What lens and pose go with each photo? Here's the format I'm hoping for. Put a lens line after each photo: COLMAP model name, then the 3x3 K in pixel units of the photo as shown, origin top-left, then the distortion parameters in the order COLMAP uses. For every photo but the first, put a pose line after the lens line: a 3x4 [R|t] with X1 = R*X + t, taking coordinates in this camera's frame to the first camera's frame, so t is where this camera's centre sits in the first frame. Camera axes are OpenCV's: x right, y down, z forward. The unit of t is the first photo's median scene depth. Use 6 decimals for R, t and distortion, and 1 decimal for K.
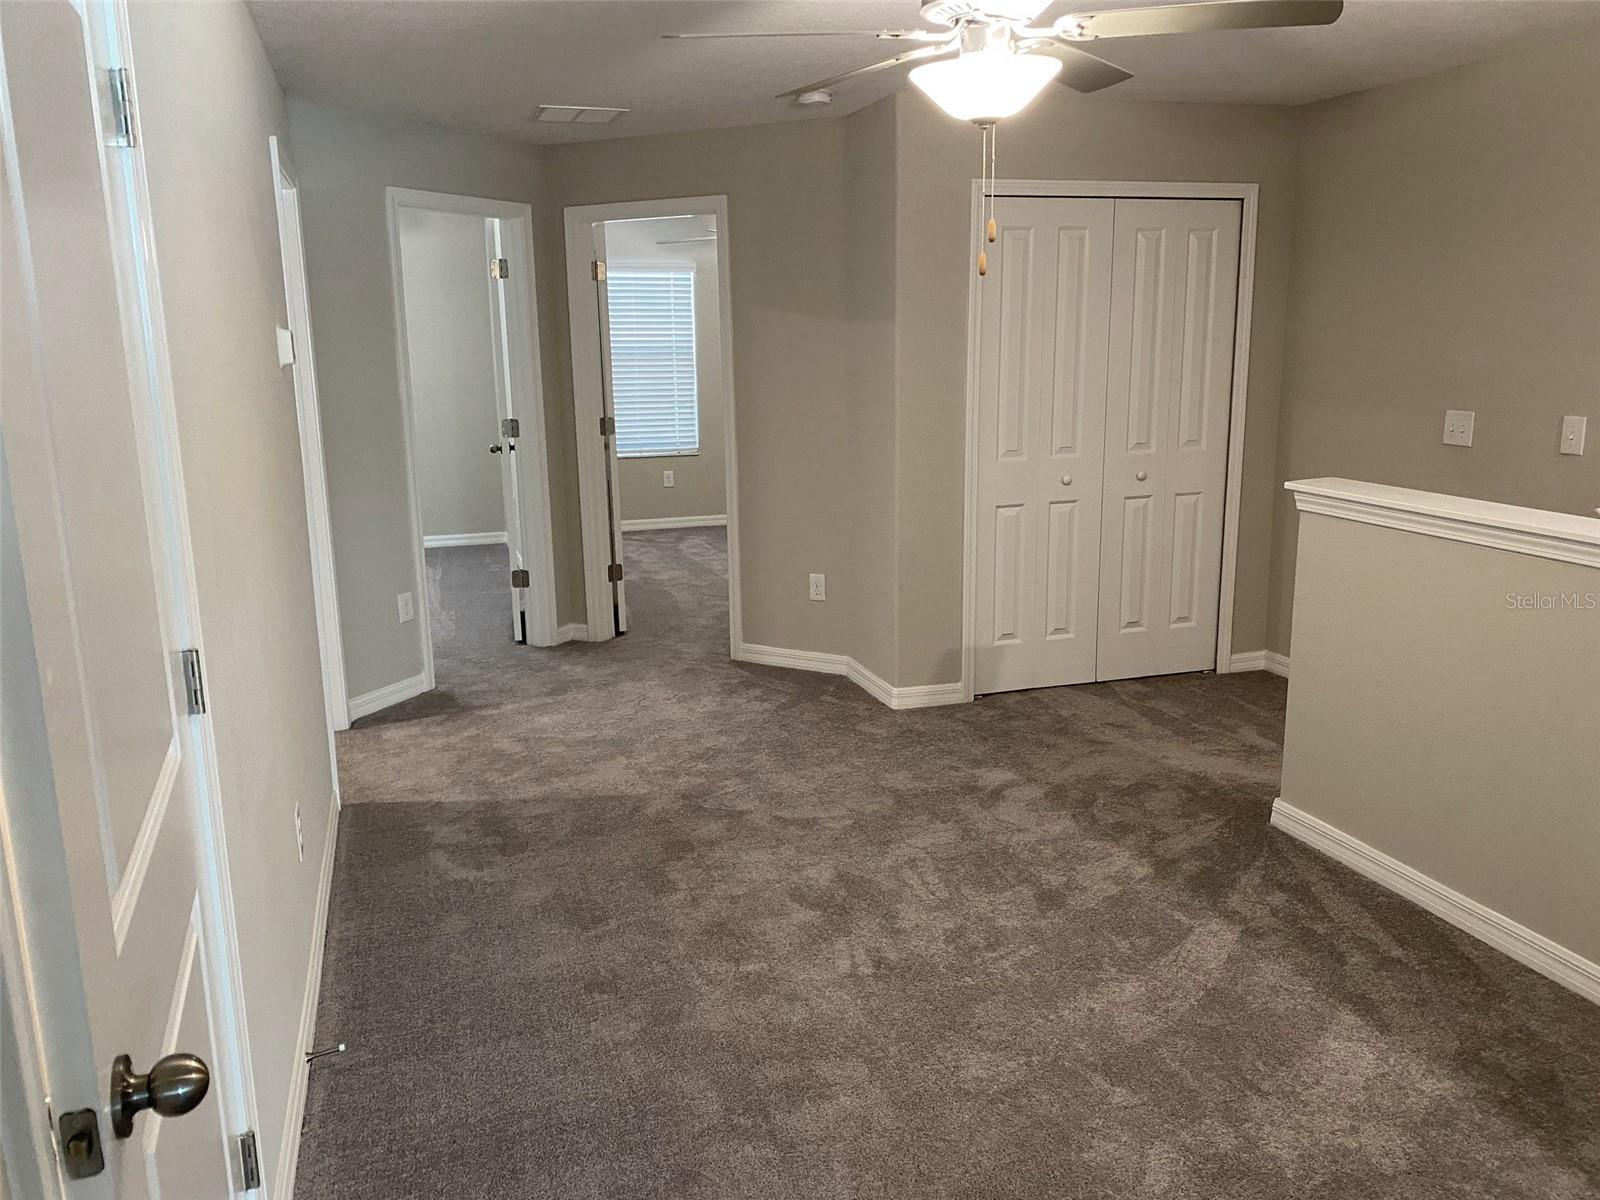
lens RADIAL K [[1232.7, 0, 787.8], [0, 1232.7, 582.9], [0, 0, 1]] dist [0.013962, -0.009527]
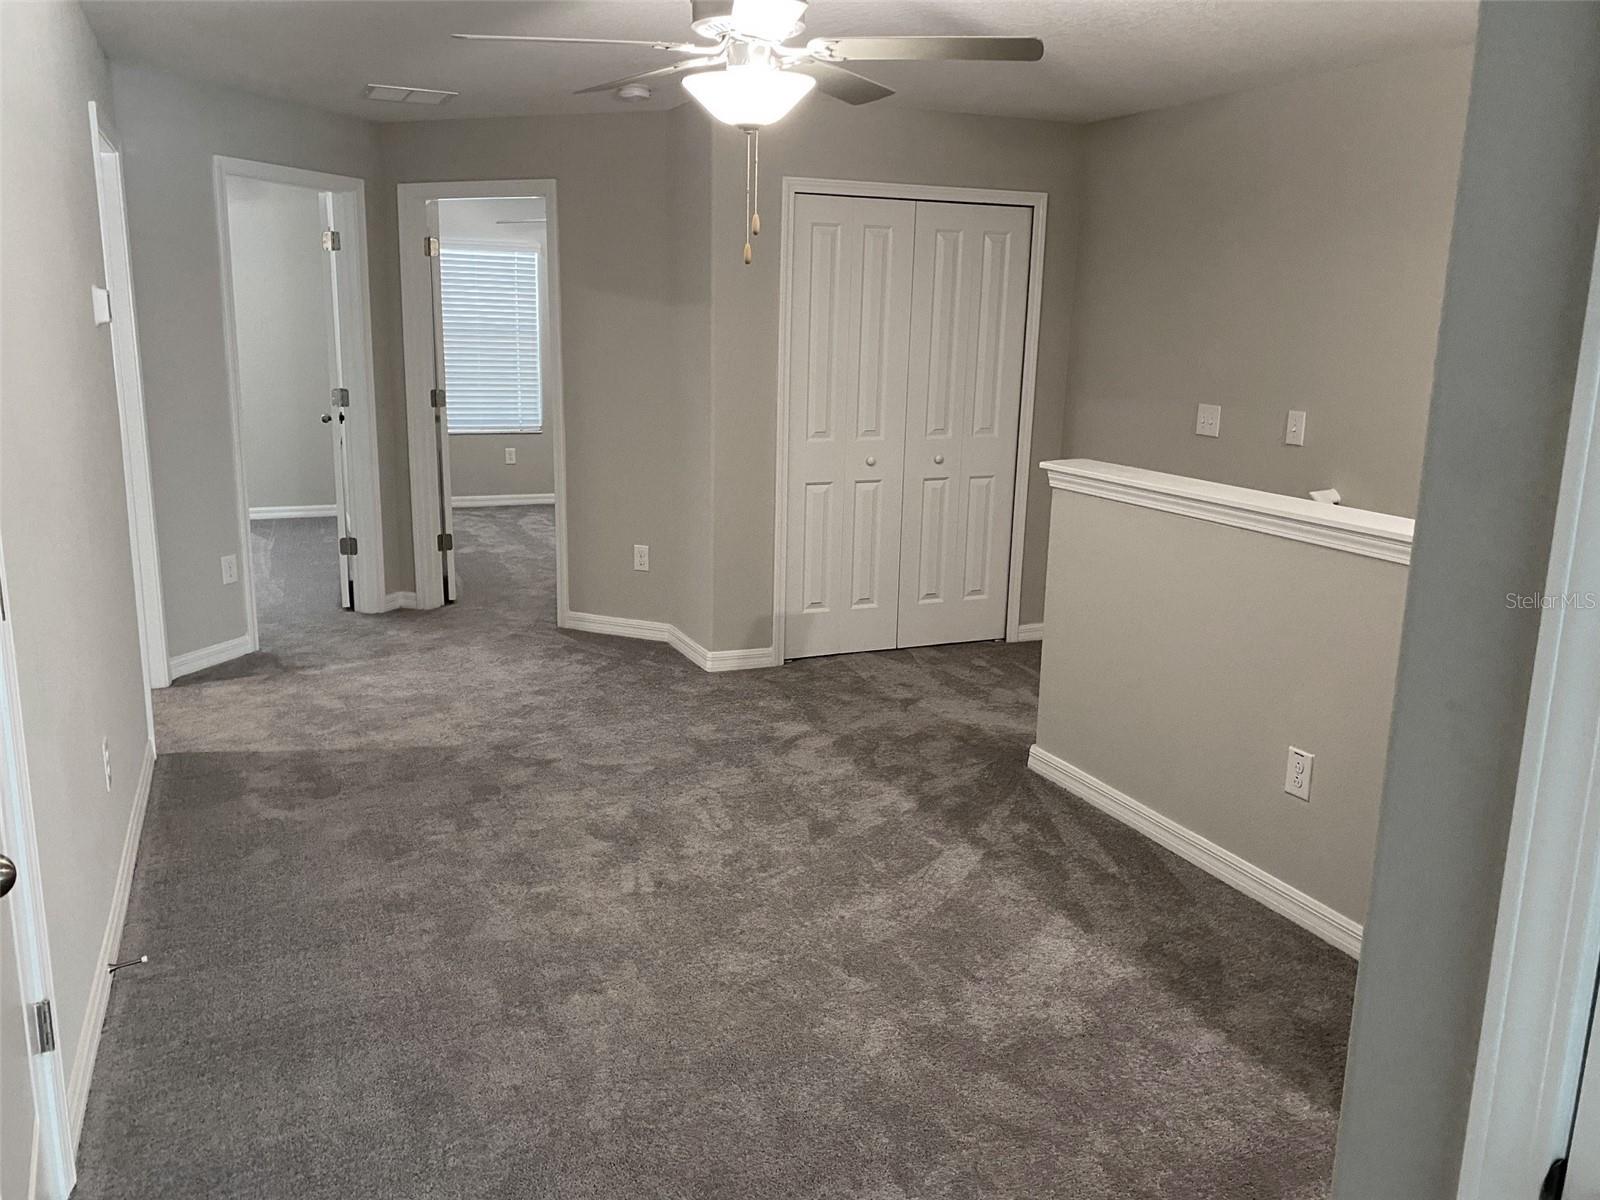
lens RADIAL K [[1232.7, 0, 782.7], [0, 1232.7, 581.2], [0, 0, 1]] dist [0.013962, -0.009527]
pose [[0.994151, 0.013924, 0.107094, 0.052685], [-0.014645, 0.999875, 0.005945, 0.024925], [-0.106998, -0.007478, 0.994231, -0.093195]]
